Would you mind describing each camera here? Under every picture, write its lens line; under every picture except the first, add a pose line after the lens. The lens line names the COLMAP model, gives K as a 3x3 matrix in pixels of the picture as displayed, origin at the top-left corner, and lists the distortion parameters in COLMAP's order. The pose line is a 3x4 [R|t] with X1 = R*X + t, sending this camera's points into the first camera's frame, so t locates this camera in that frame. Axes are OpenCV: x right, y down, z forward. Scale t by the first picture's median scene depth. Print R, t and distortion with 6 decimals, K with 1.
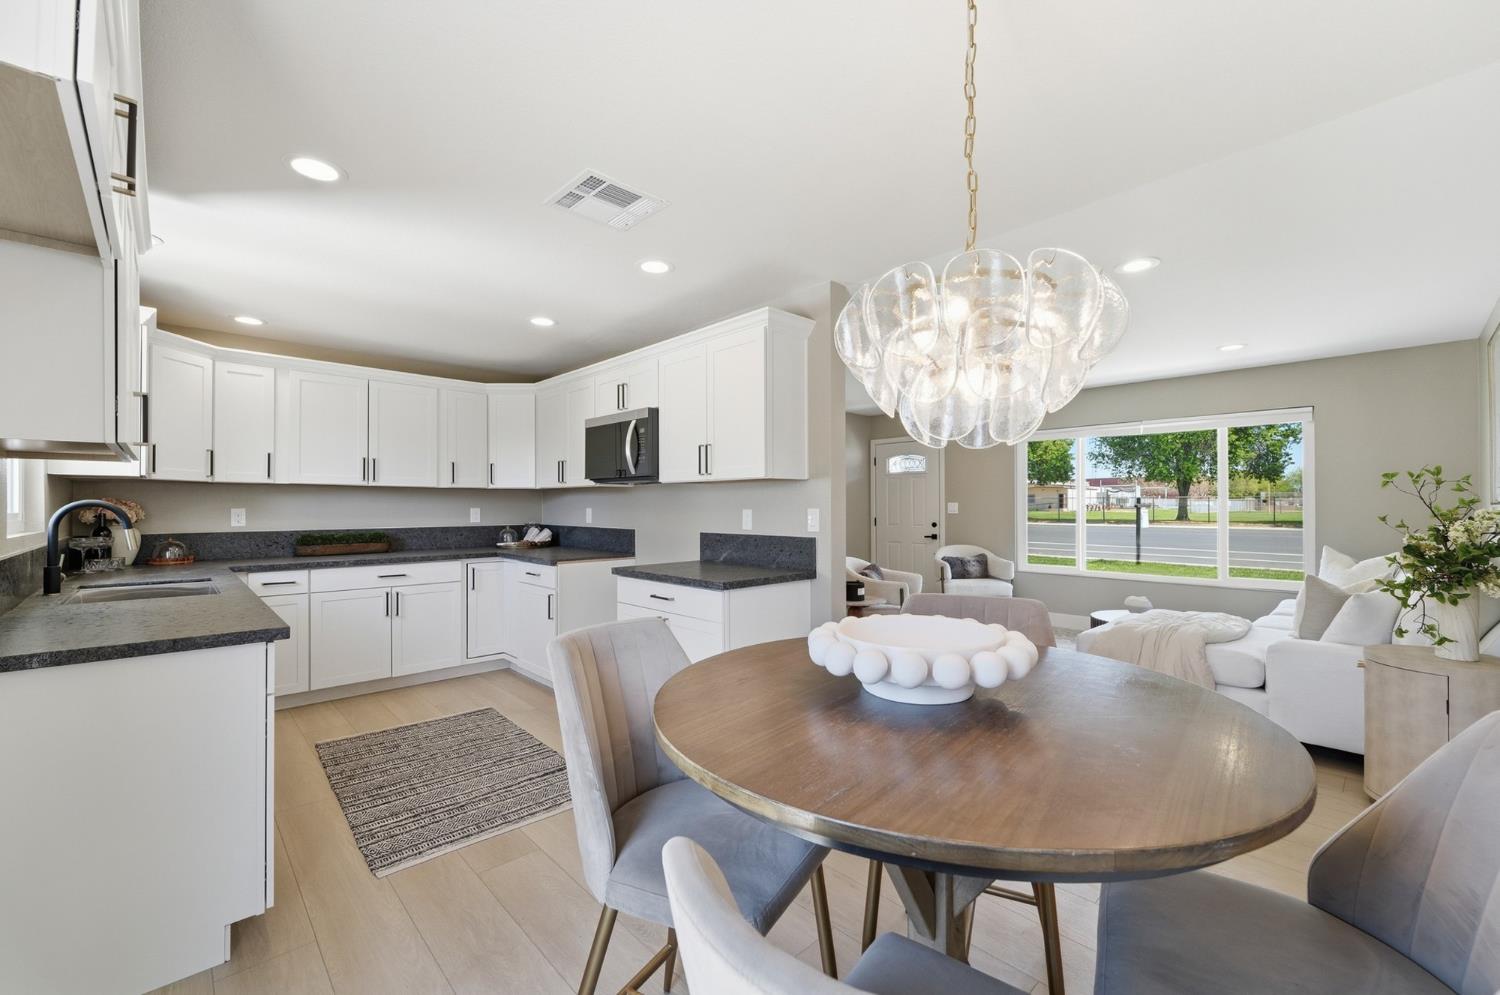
lens RADIAL K [[614.8, 0, 749.3], [0, 614.8, 507.5], [0, 0, 1]] dist [-0.000793, -0.000244]
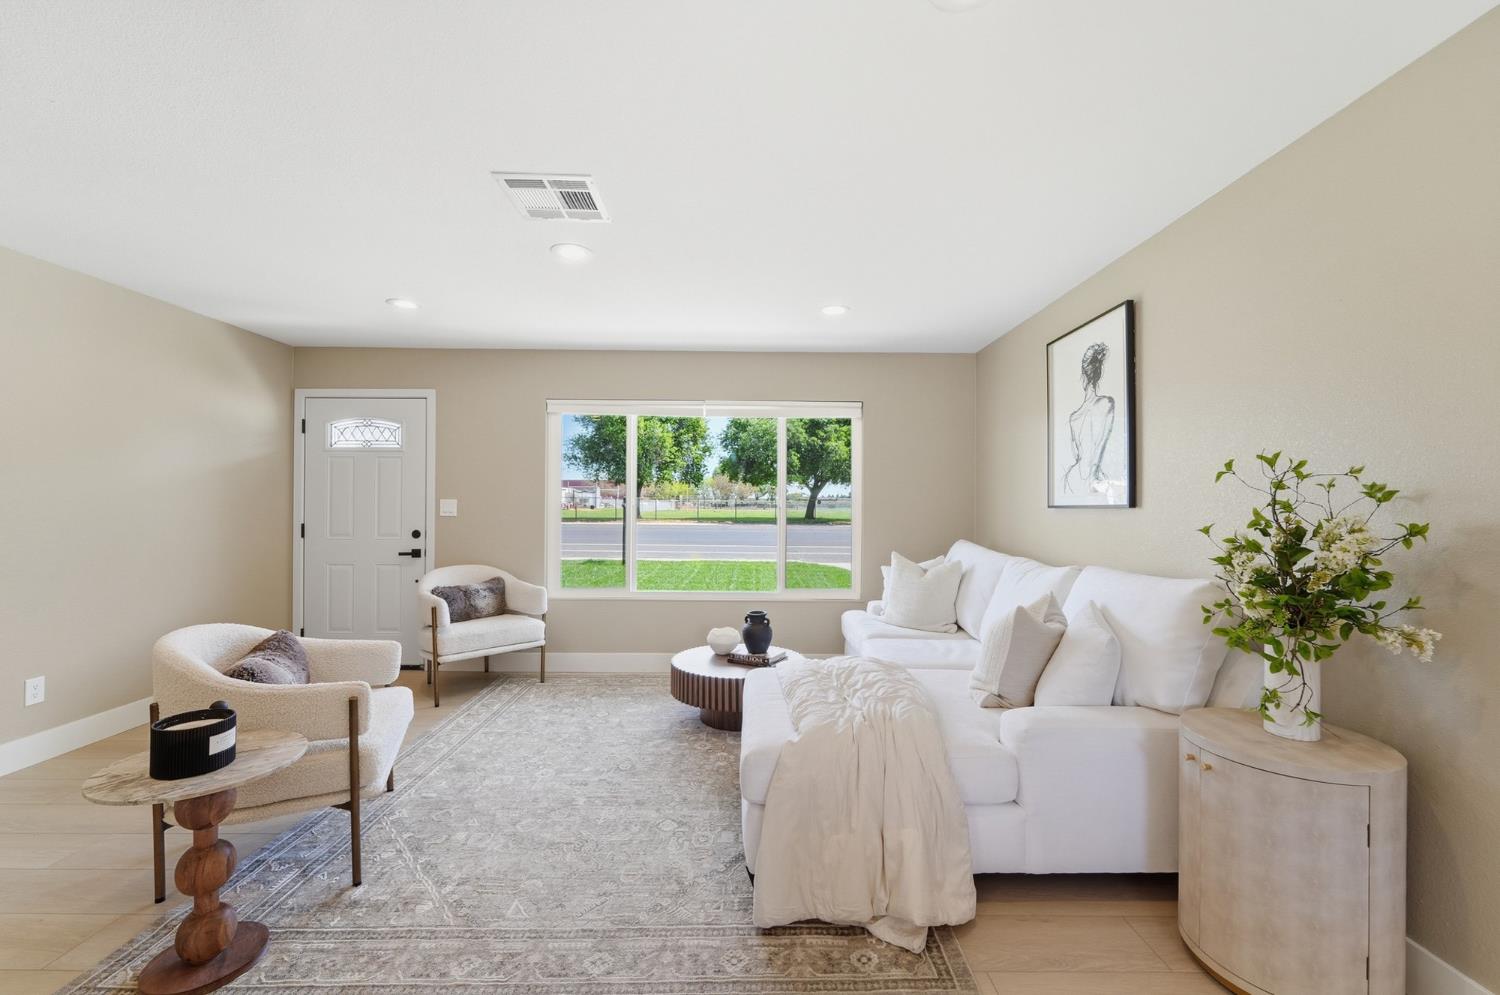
lens RADIAL K [[614.8, 0, 749.3], [0, 614.8, 507.5], [0, 0, 1]] dist [-0.000793, -0.000244]
pose [[0.689151, 0.003876, 0.724608, 0.083021], [-0.005647, 0.999984, 0.000022, -0.000955], [-0.724596, -0.004107, 0.689161, 0.330461]]
